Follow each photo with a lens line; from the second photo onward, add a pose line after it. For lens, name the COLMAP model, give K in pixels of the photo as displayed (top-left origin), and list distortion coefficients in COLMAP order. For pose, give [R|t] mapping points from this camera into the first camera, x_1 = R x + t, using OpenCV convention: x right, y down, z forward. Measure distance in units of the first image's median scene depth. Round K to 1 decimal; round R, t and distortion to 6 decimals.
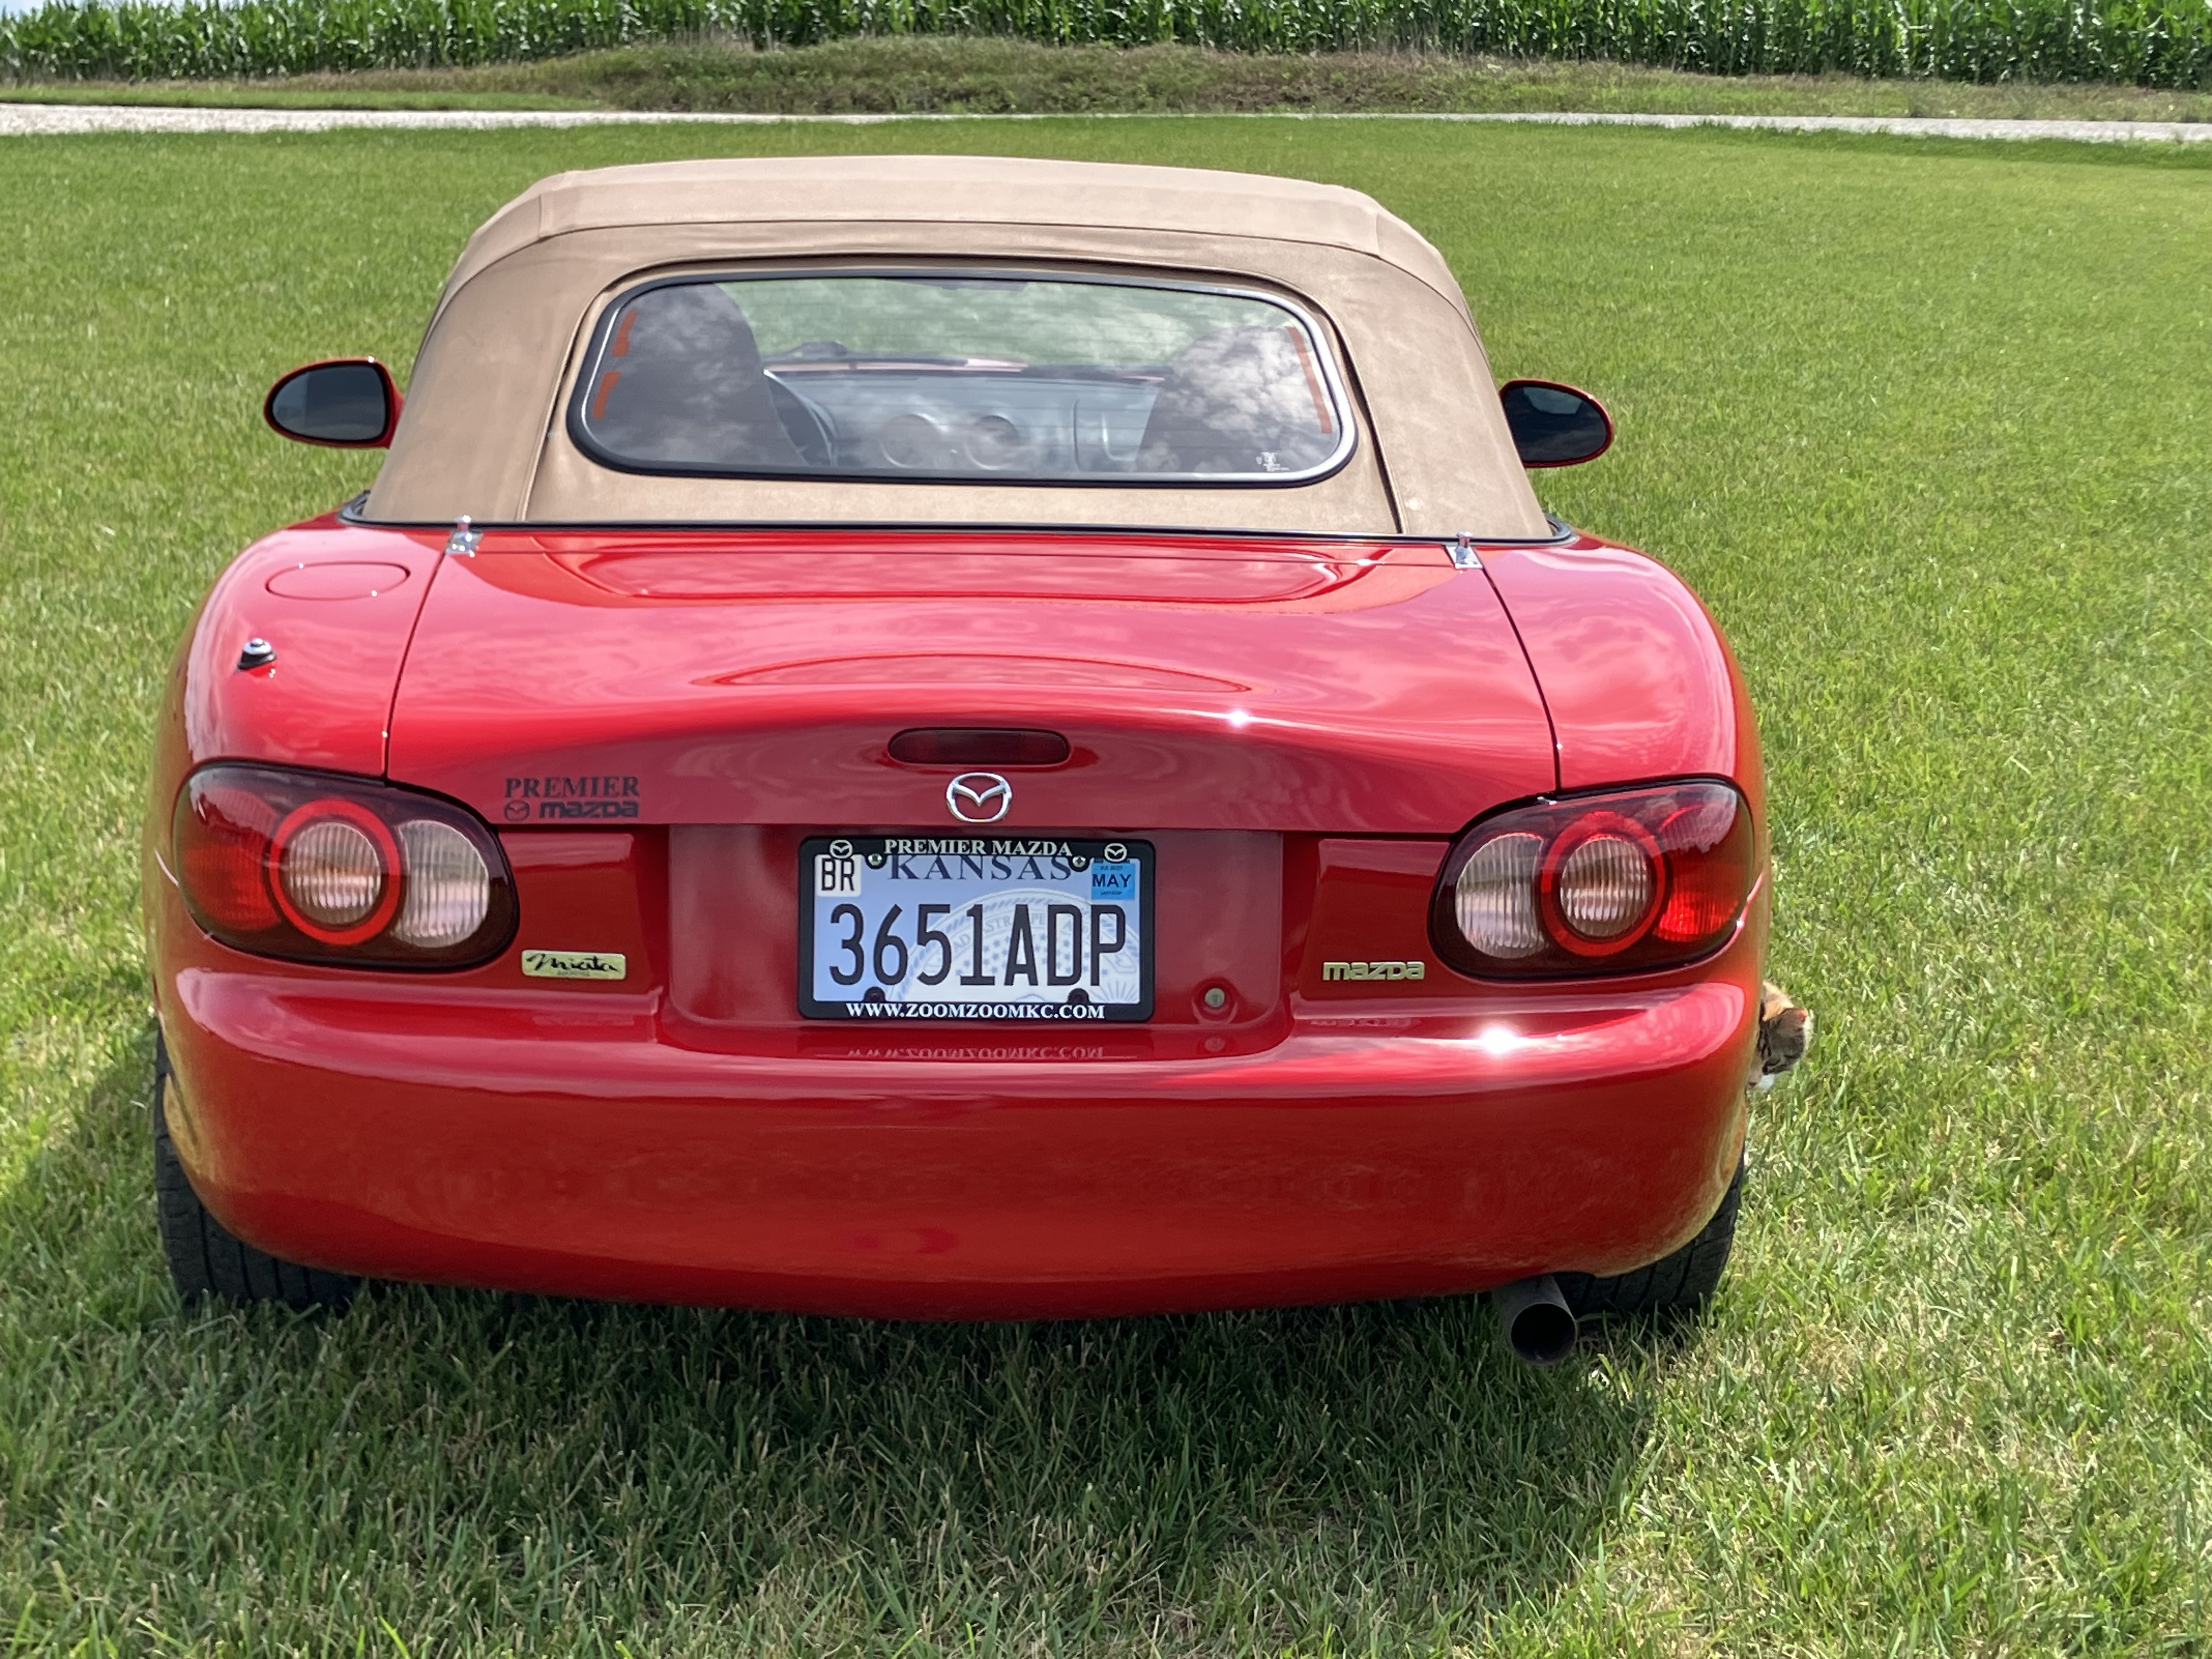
lens RADIAL K [[3439.2, 0, 1101.4], [0, 3439.2, 826.2], [0, 0, 1]] dist [0.189571, 0.000000]
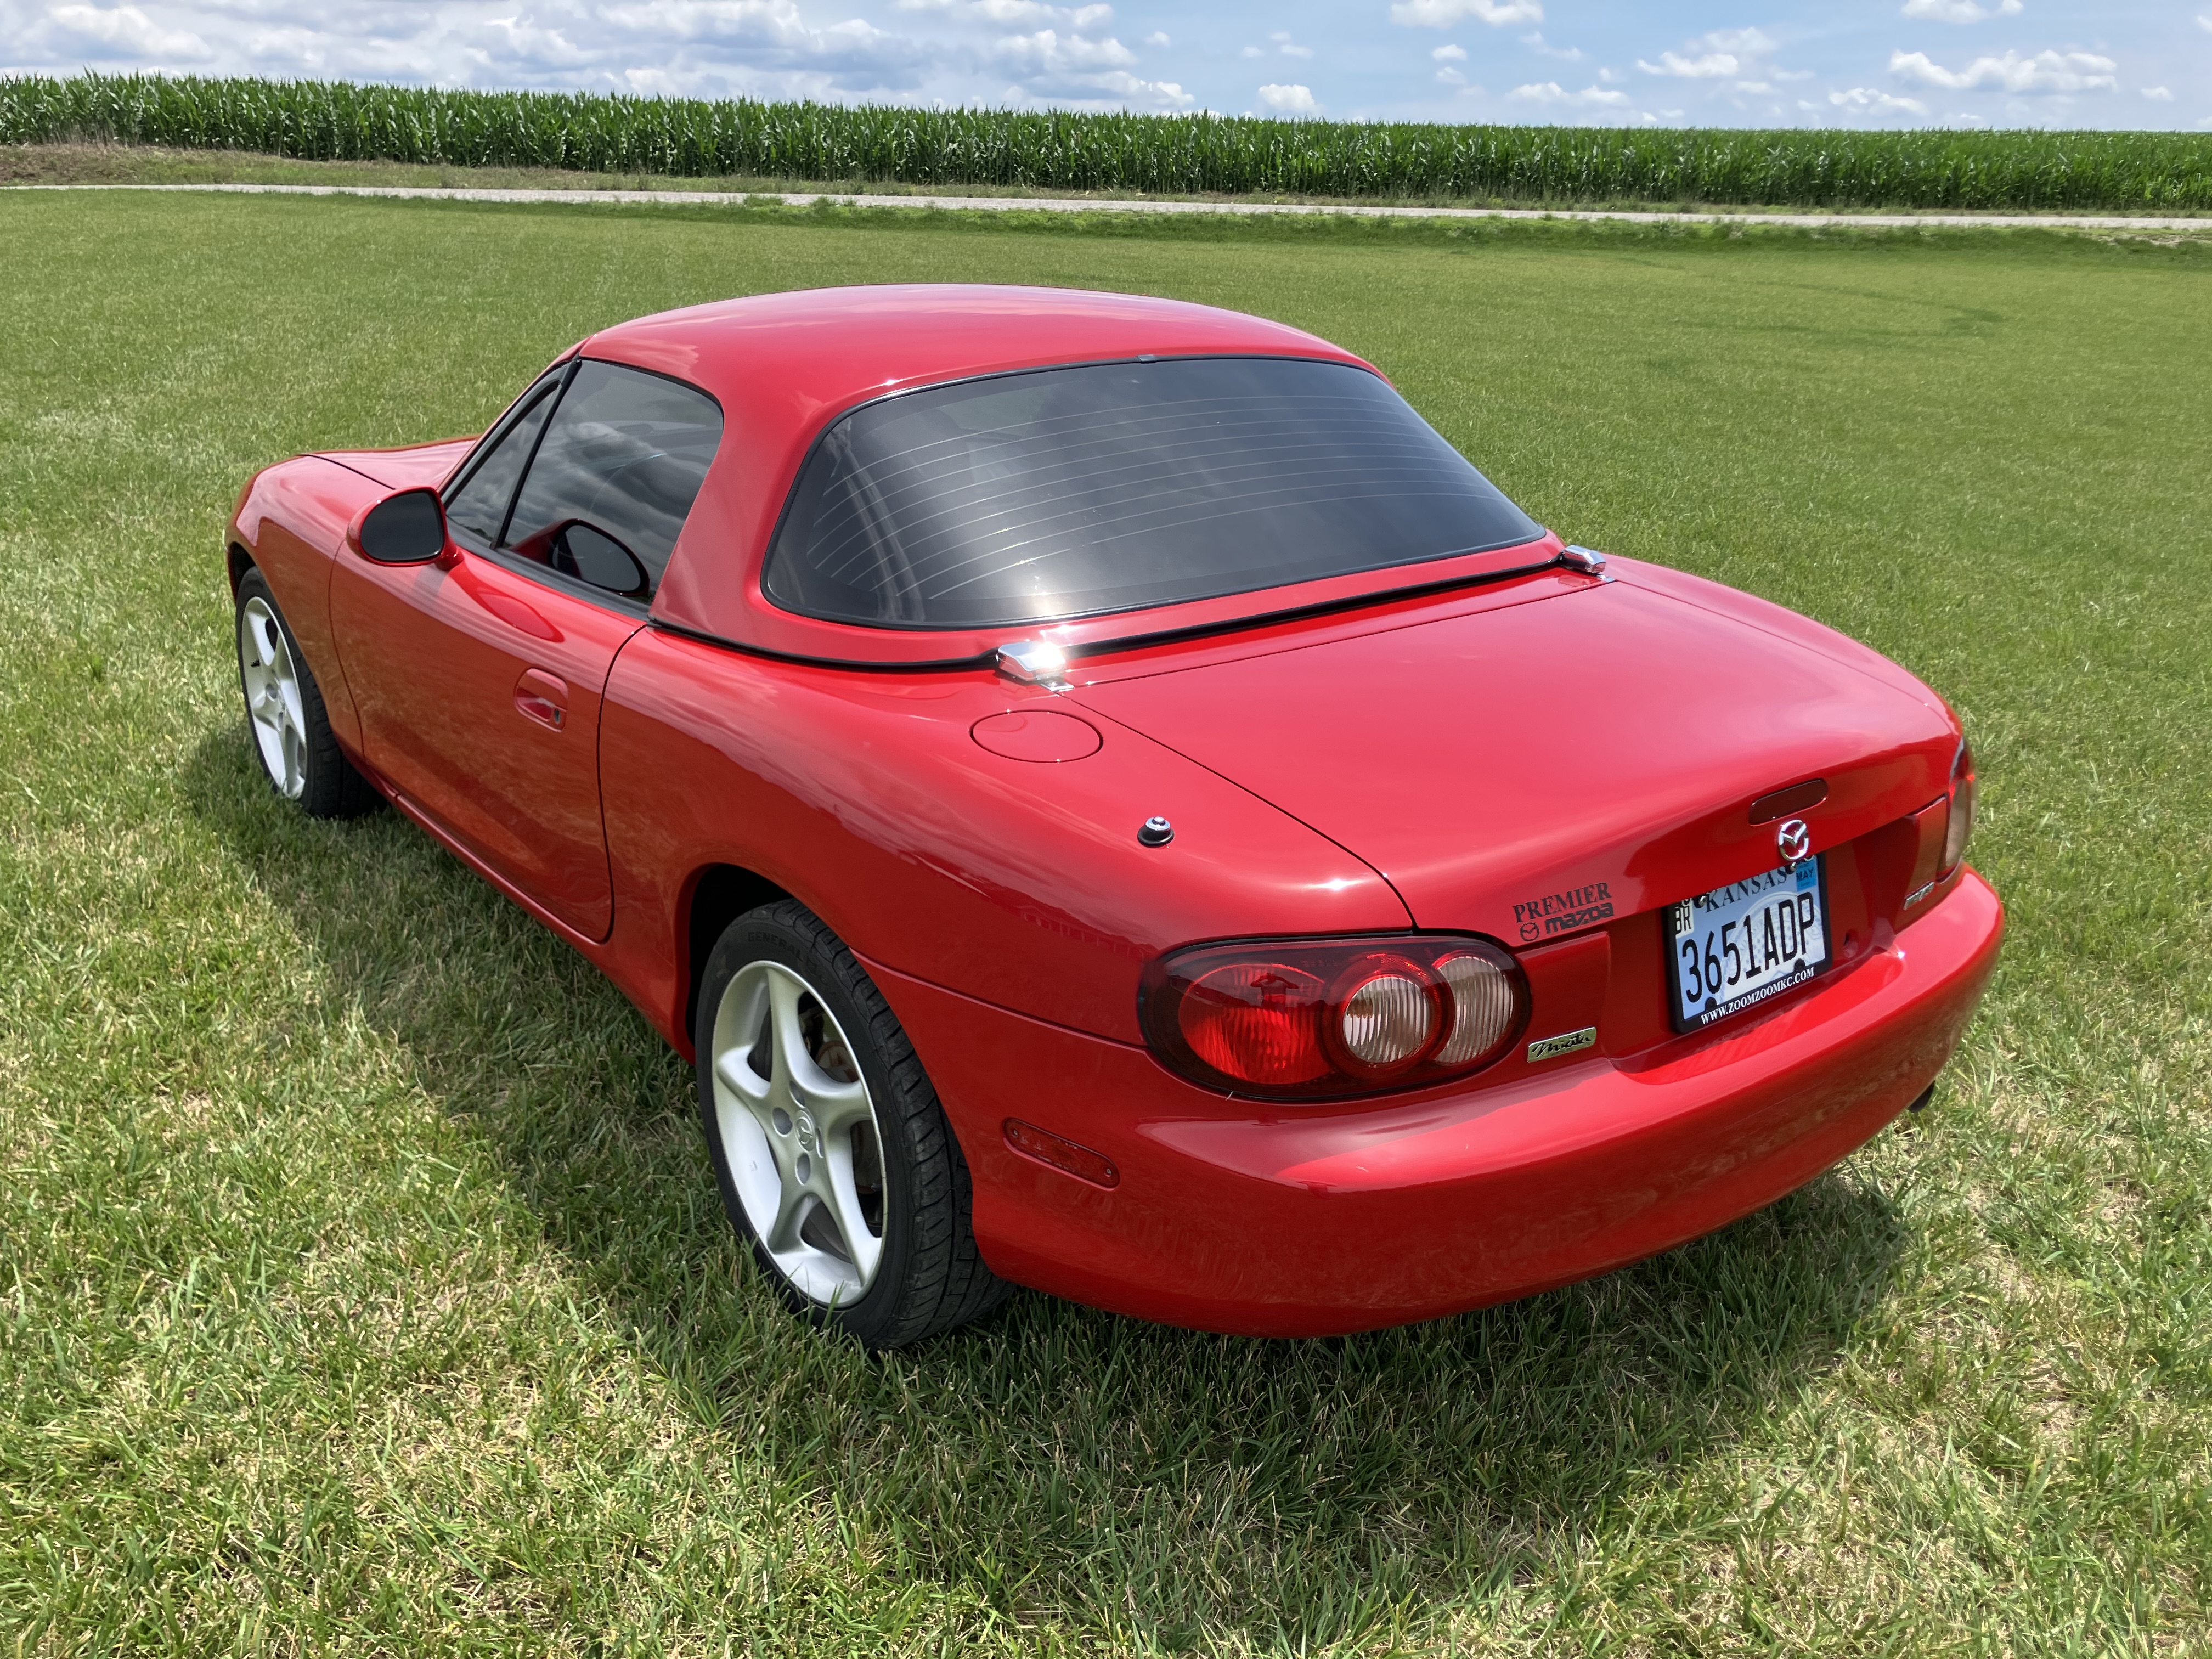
lens RADIAL K [[1859.1, 0, 1099.0], [0, 1859.1, 829.0], [0, 0, 1]] dist [0.023537, -0.013532]
pose [[0.805666, -0.207232, 0.554940, -0.620483], [0.129253, 0.975738, 0.176720, -0.166362], [-0.578097, -0.070649, 0.812904, 0.569319]]
